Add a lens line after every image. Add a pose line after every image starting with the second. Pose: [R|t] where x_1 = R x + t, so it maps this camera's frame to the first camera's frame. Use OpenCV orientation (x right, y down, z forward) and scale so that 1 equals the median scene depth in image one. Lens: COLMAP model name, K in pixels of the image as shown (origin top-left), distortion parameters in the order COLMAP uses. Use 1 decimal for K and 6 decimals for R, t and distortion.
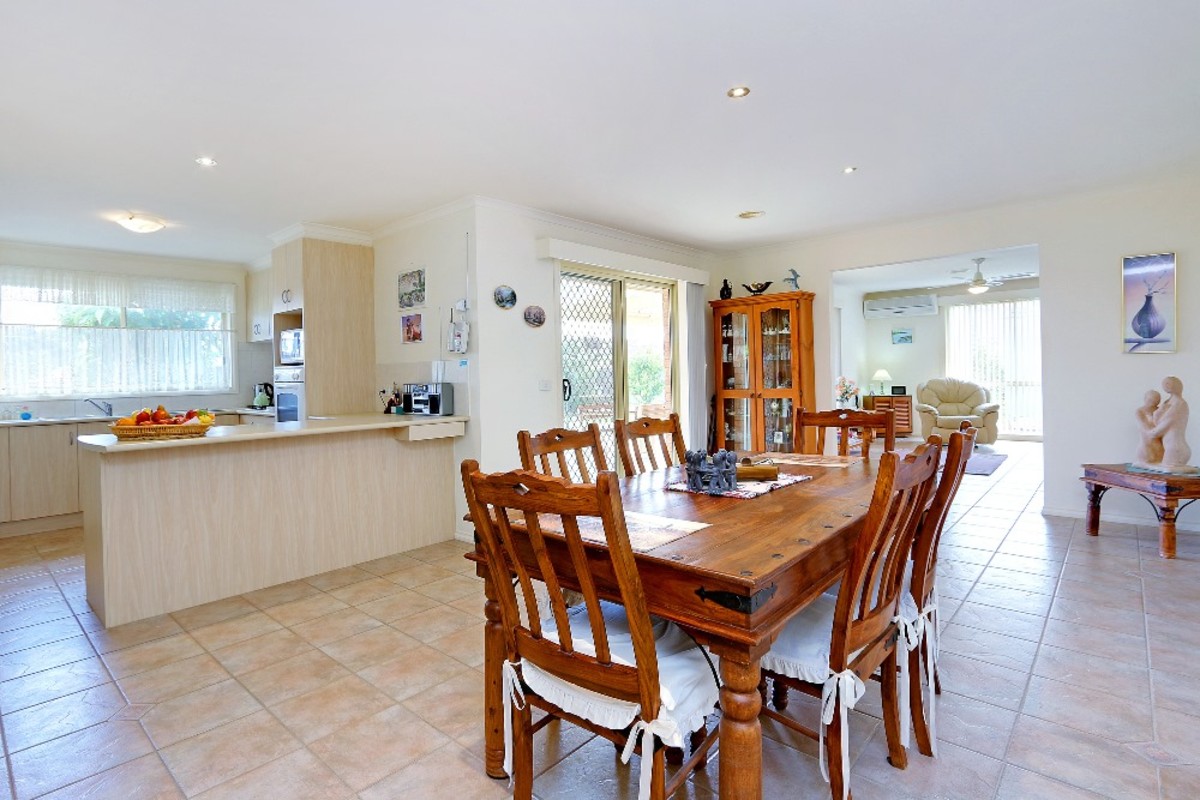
lens RADIAL K [[583.8, 0, 599.3], [0, 583.8, 378.1], [0, 0, 1]] dist [-0.000460, -0.000039]
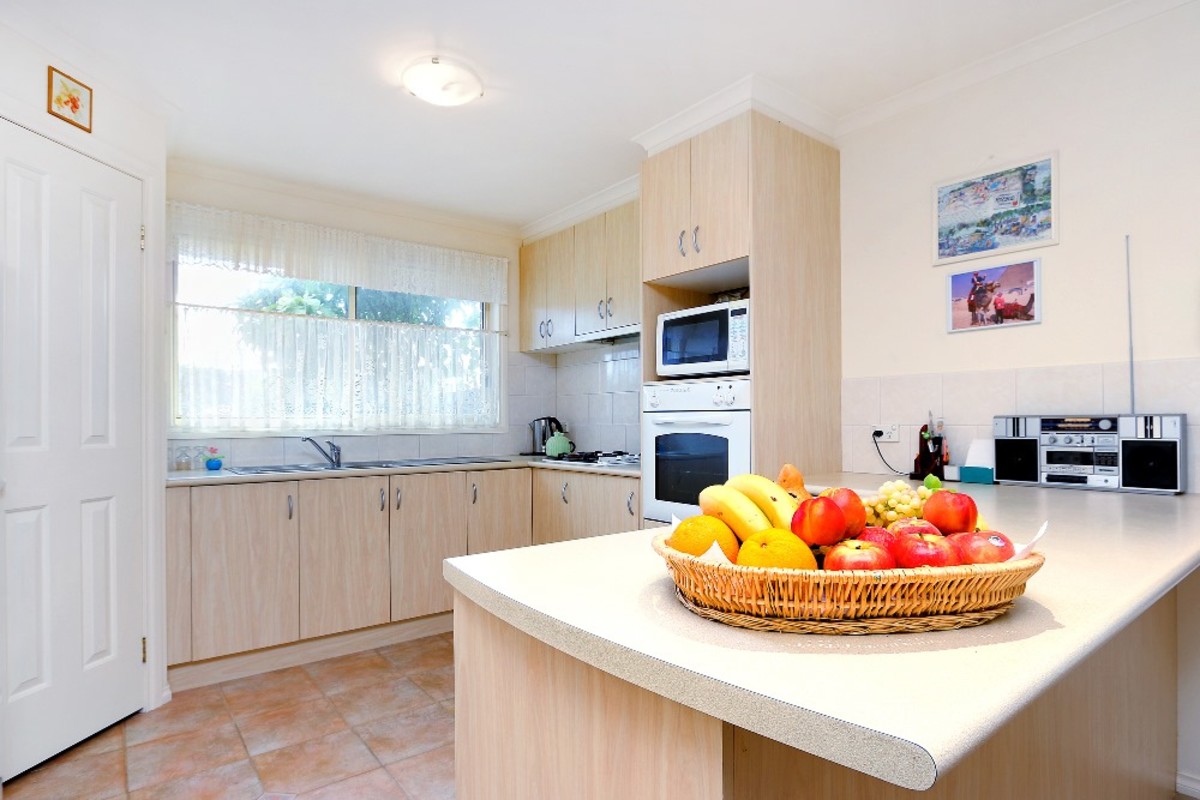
lens RADIAL K [[573.4, 0, 600.6], [0, 573.4, 424.3], [0, 0, 1]] dist [-0.032888, 0.000063]
pose [[0.992586, 0.015190, -0.120594, -0.547525], [-0.015890, 0.999862, -0.004848, 0.021585], [0.120504, 0.006728, 0.992690, 0.502114]]
